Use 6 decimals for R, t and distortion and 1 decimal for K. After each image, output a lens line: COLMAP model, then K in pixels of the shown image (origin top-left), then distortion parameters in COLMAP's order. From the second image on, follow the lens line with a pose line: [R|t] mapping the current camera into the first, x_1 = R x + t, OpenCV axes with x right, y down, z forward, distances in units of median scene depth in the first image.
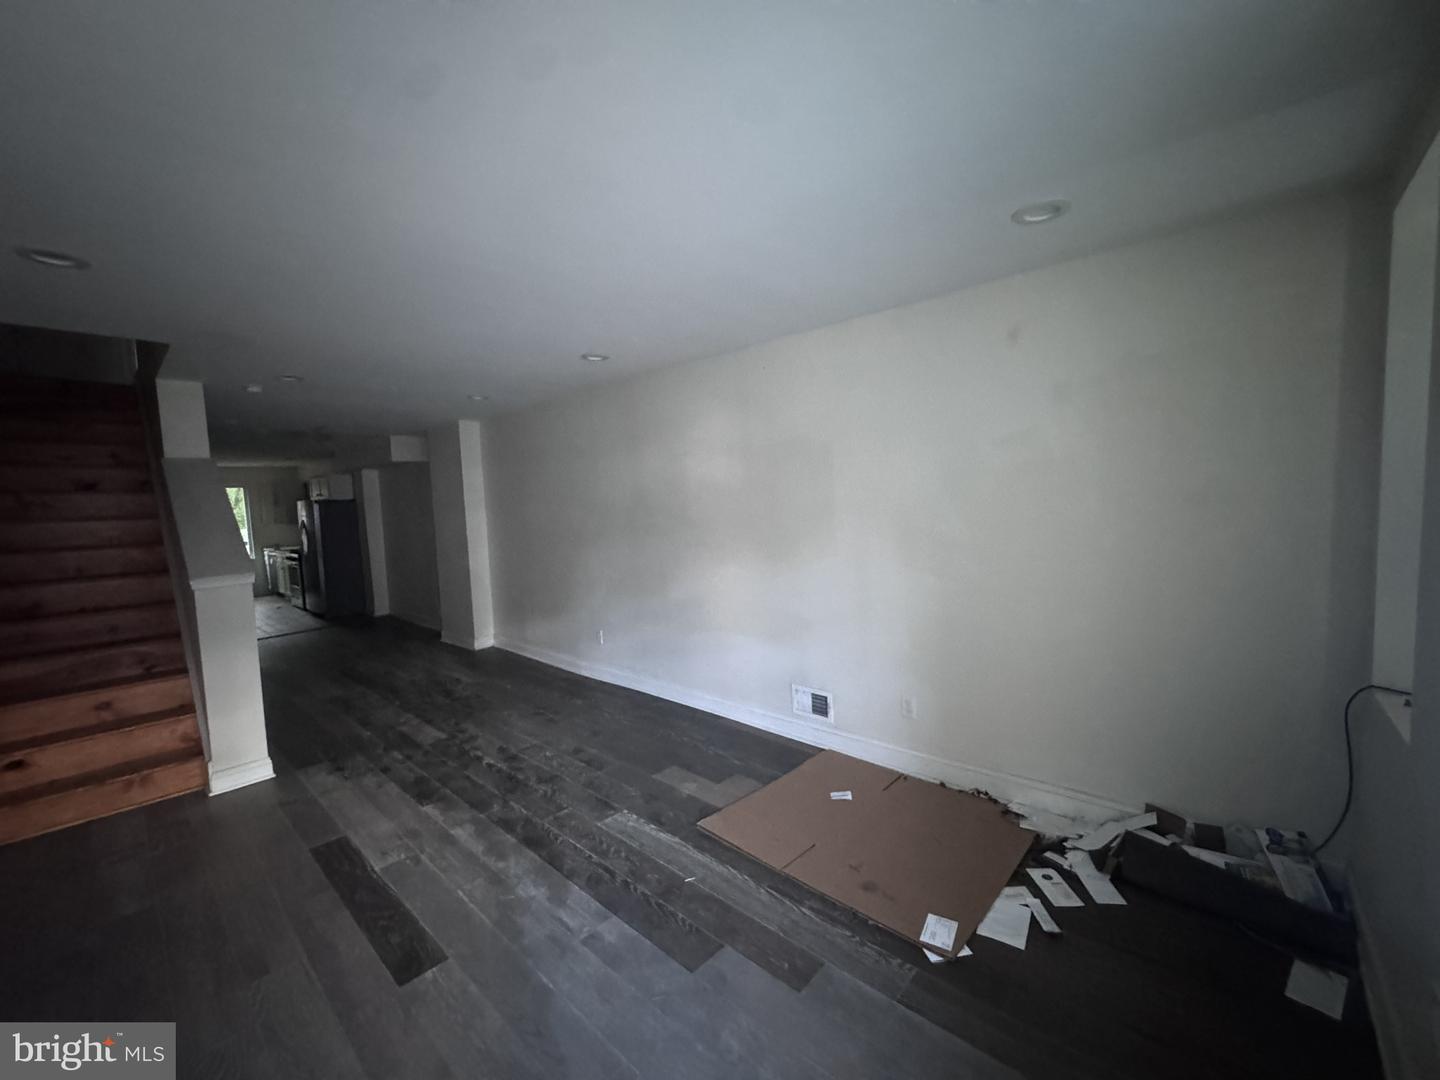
lens RADIAL K [[571.7, 0, 720.0], [0, 571.7, 540.0], [0, 0, 1]] dist [-0.030651, 0.000046]
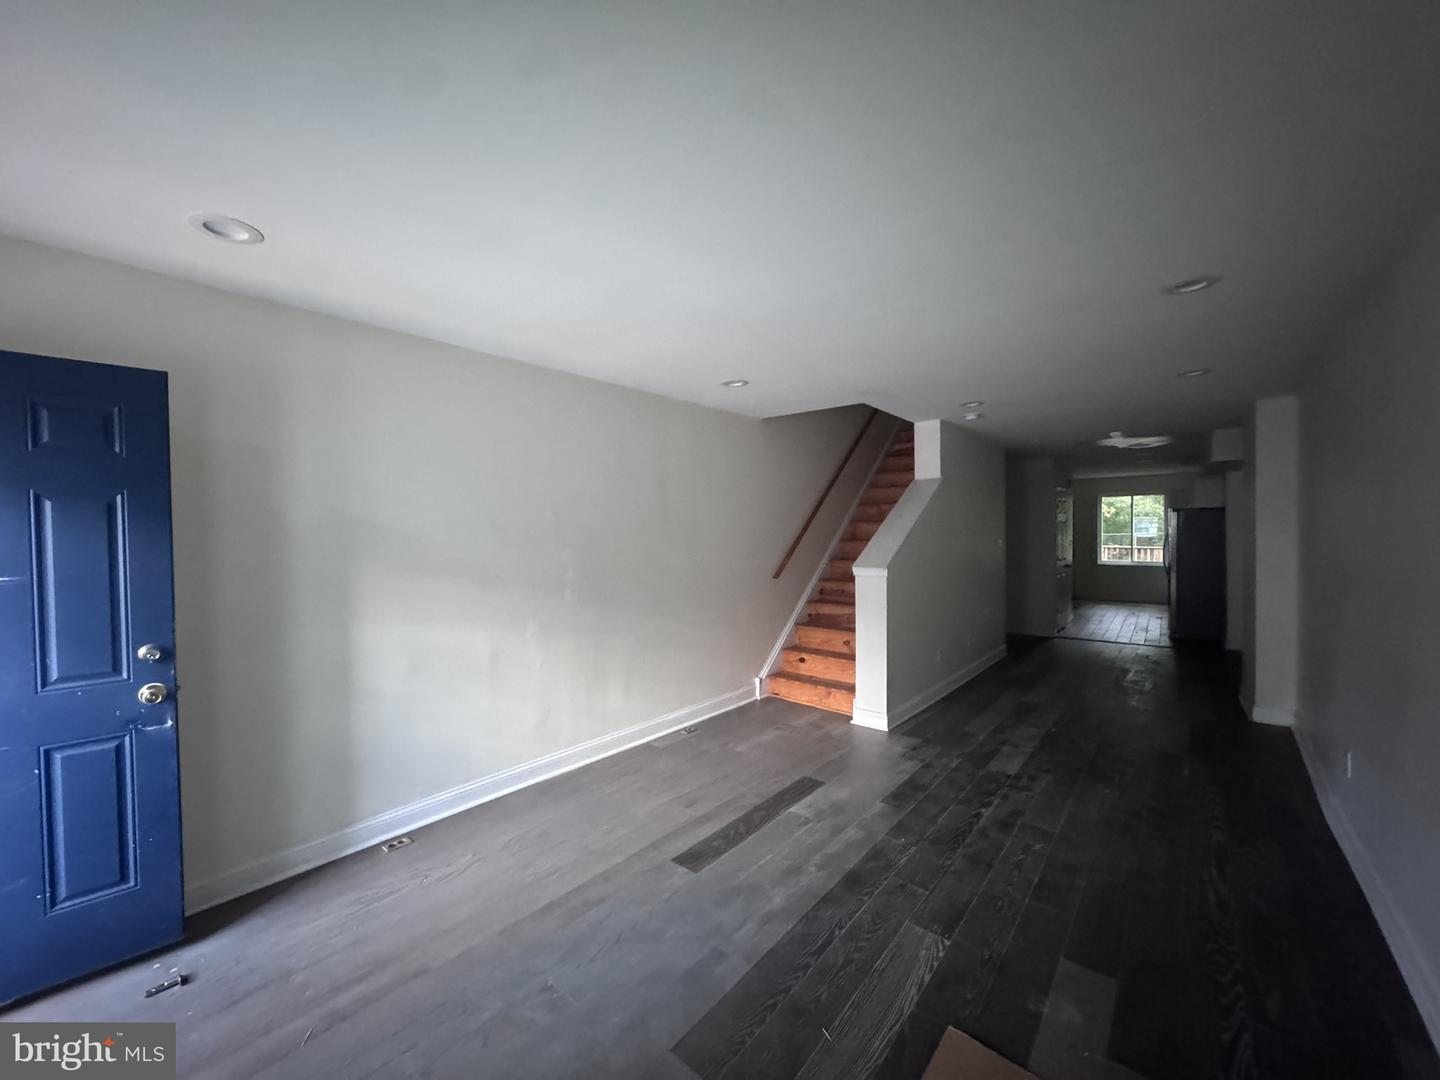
lens RADIAL K [[567.4, 0, 720.0], [0, 567.4, 540.0], [0, 0, 1]] dist [-0.007572, -0.000067]
pose [[0.051615, 0.064678, -0.996570, 0.466584], [-0.069408, 0.995720, 0.061028, -0.063215], [0.996252, 0.066020, 0.055883, 0.562943]]
